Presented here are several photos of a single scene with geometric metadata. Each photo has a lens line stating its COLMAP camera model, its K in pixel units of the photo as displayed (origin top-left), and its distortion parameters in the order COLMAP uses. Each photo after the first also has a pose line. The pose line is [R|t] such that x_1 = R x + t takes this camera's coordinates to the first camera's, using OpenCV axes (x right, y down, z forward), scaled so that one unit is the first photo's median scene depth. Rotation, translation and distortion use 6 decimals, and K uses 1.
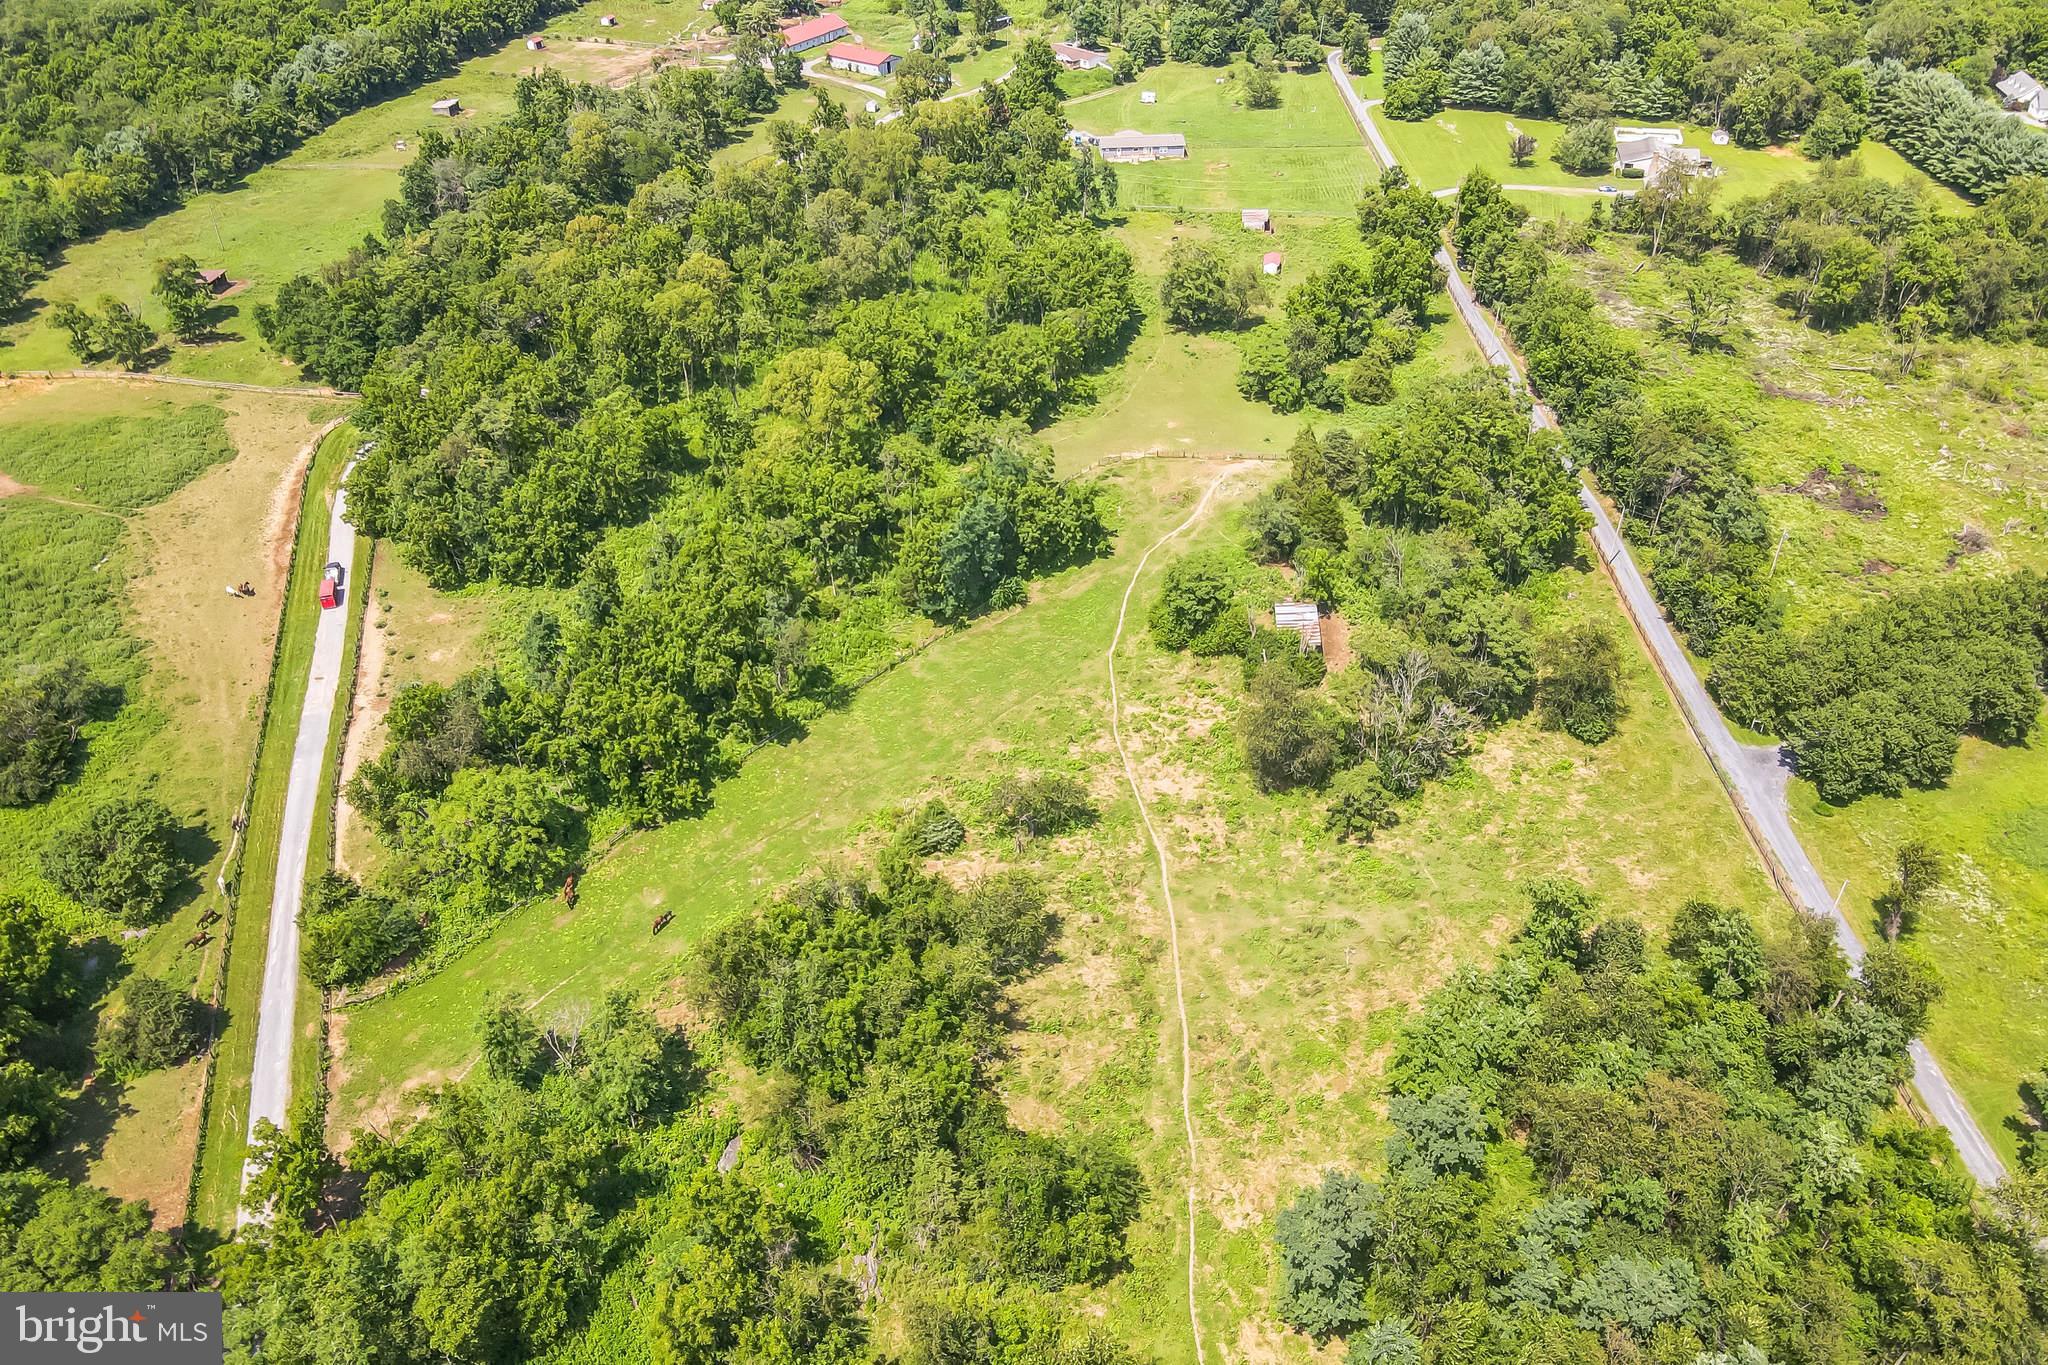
lens RADIAL K [[1558.7, 0, 1024.0], [0, 1558.7, 682.5], [0, 0, 1]] dist [0.007004, 0.001874]
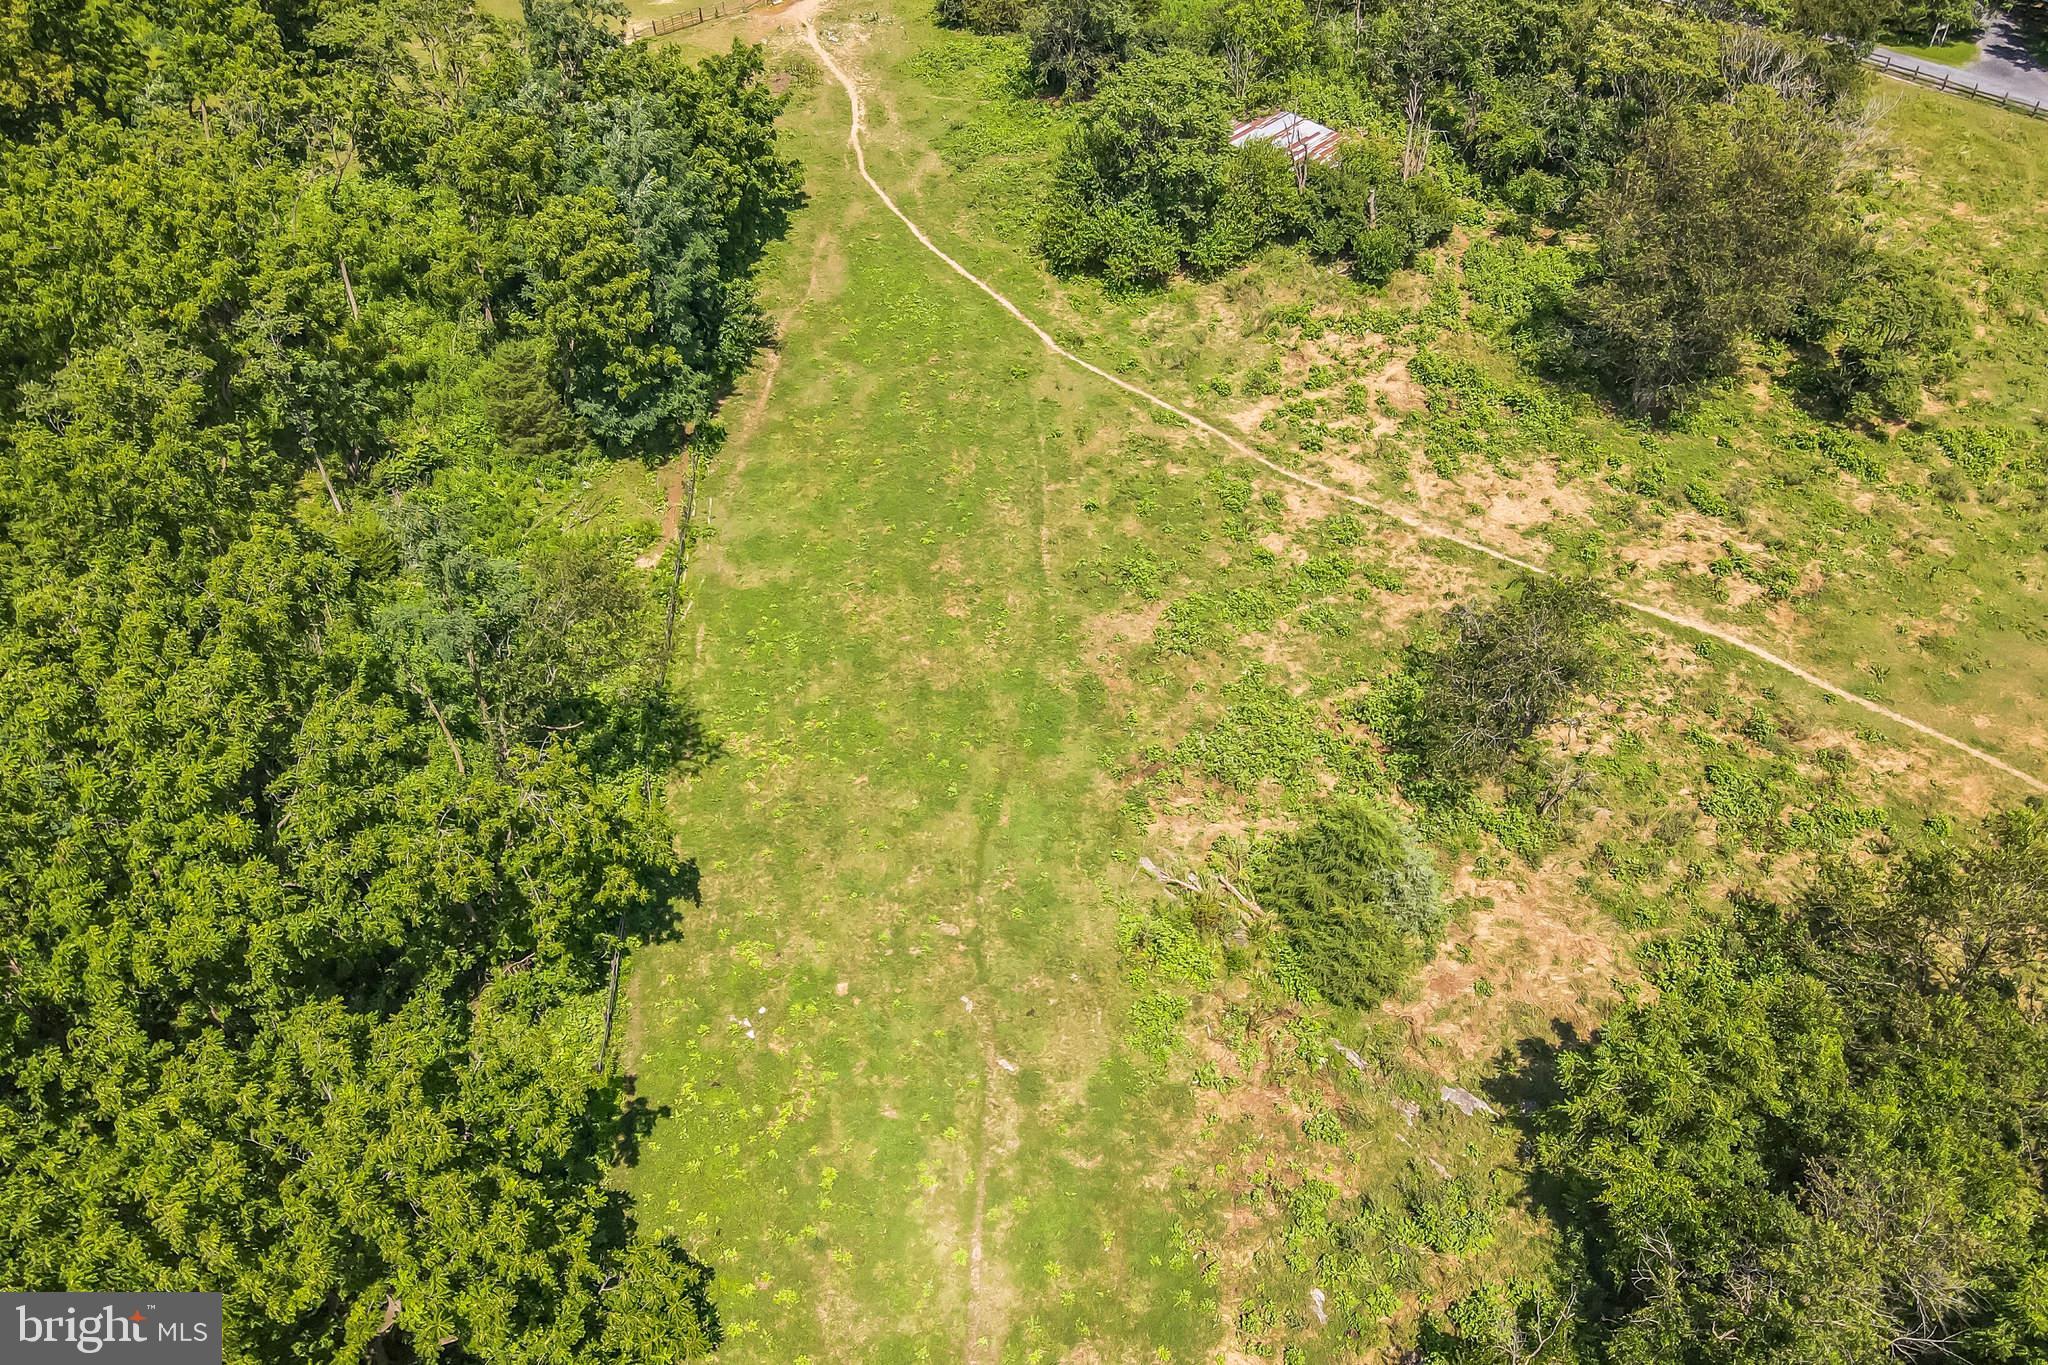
lens RADIAL K [[1558.7, 0, 1024.0], [0, 1558.7, 682.5], [0, 0, 1]] dist [0.007004, 0.001874]
pose [[0.723005, -0.478345, 0.498447, -0.161130], [0.414446, 0.877577, 0.241025, -0.034115], [-0.552719, 0.032317, 0.832741, 0.485563]]
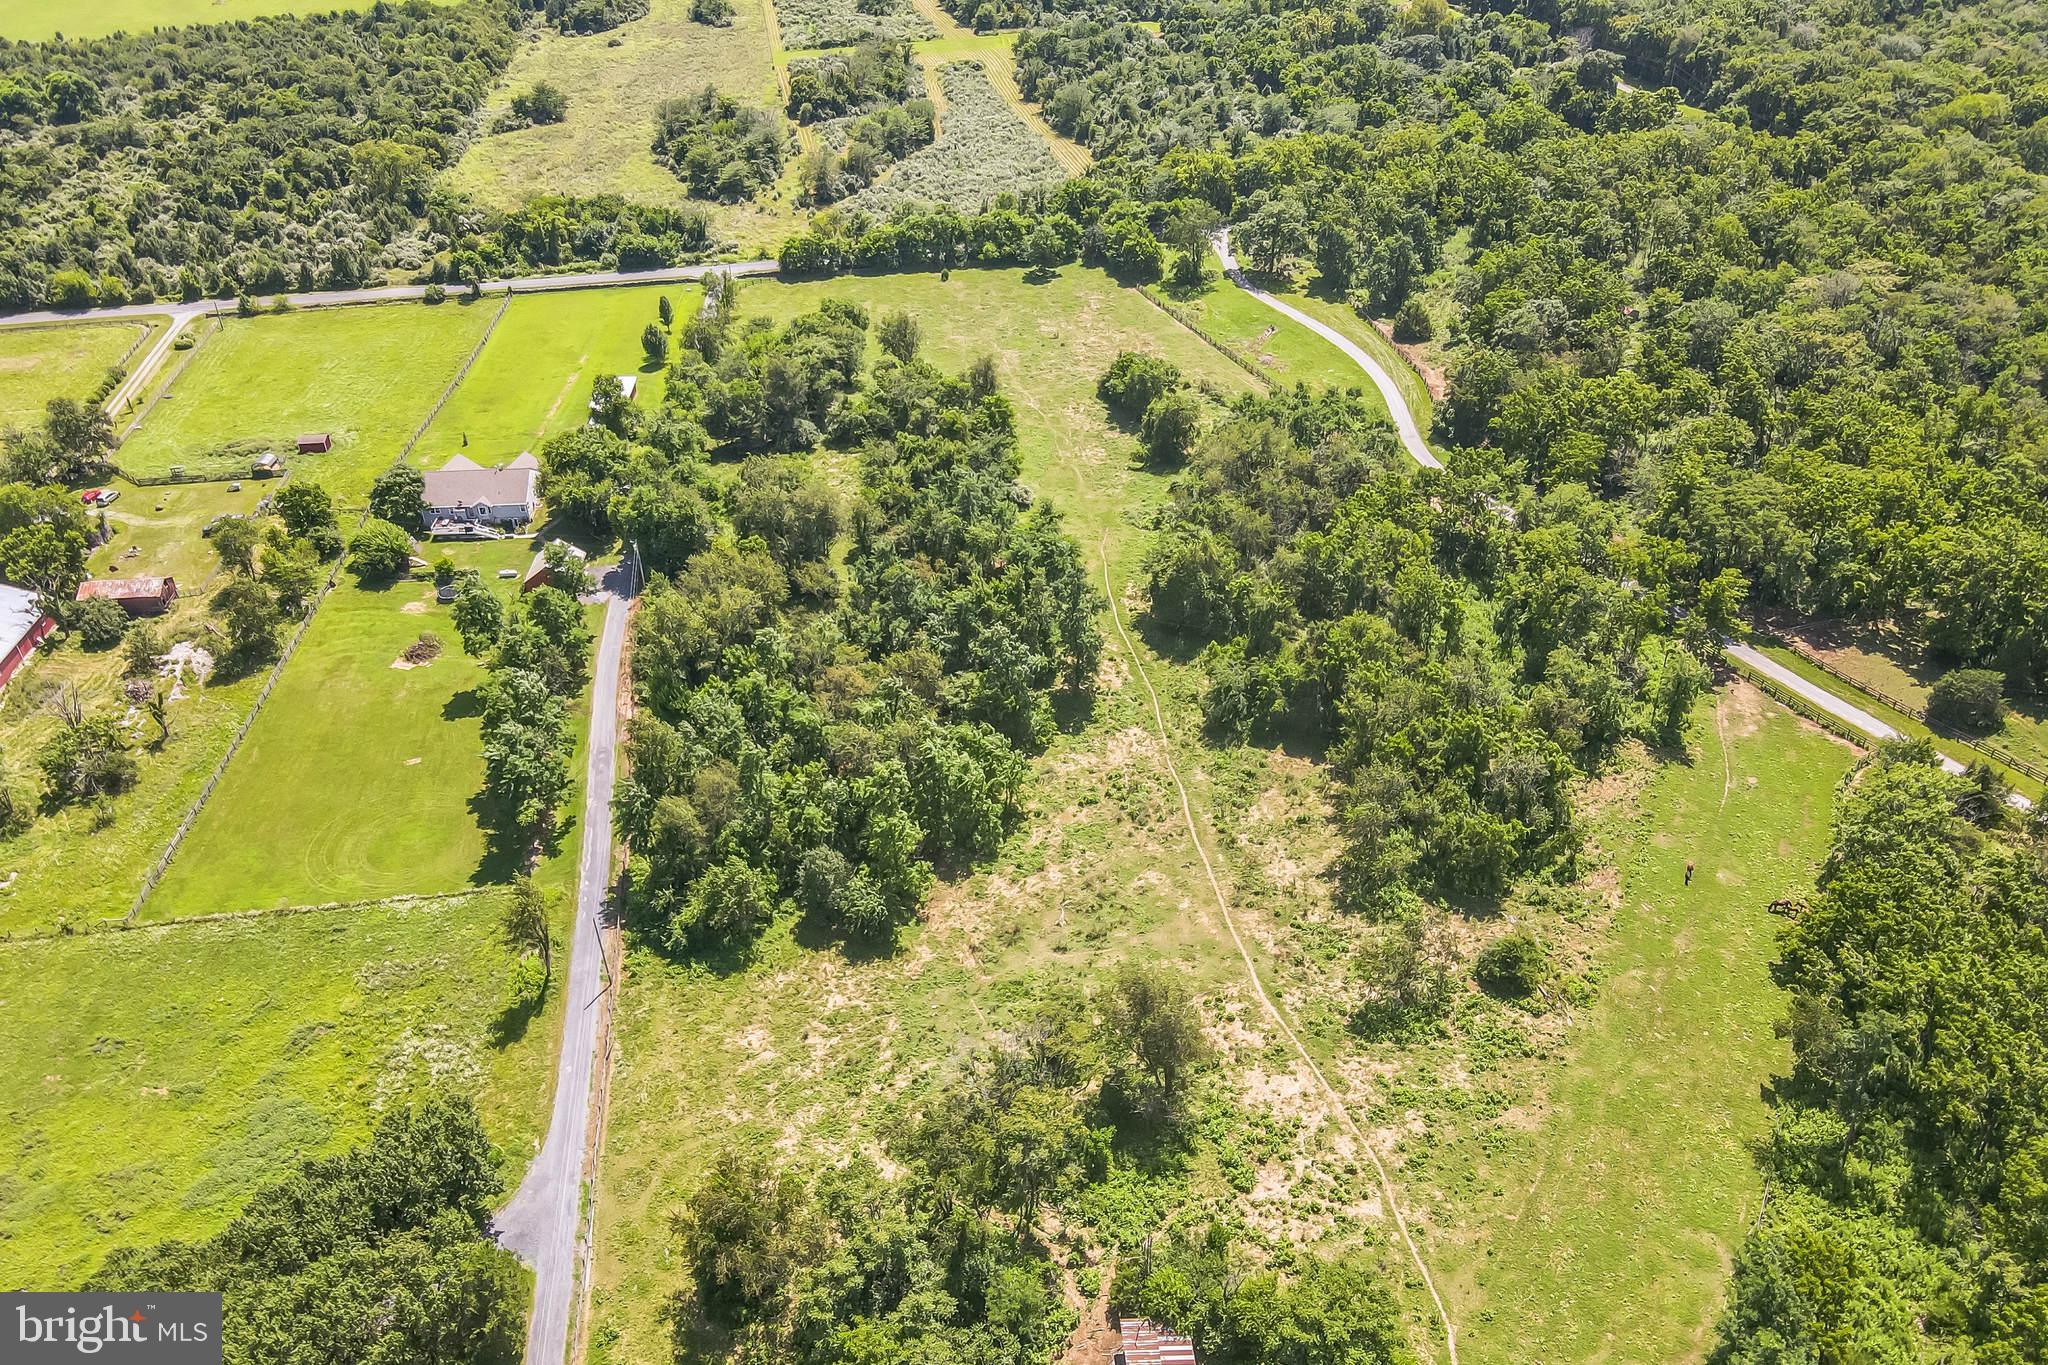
lens RADIAL K [[1558.7, 0, 1024.0], [0, 1558.7, 682.5], [0, 0, 1]] dist [0.007004, 0.001874]
pose [[-0.986964, 0.092058, -0.132009, 0.210923], [-0.089067, 0.370745, 0.924454, -0.504641], [0.134045, 0.924161, -0.357713, 0.725312]]
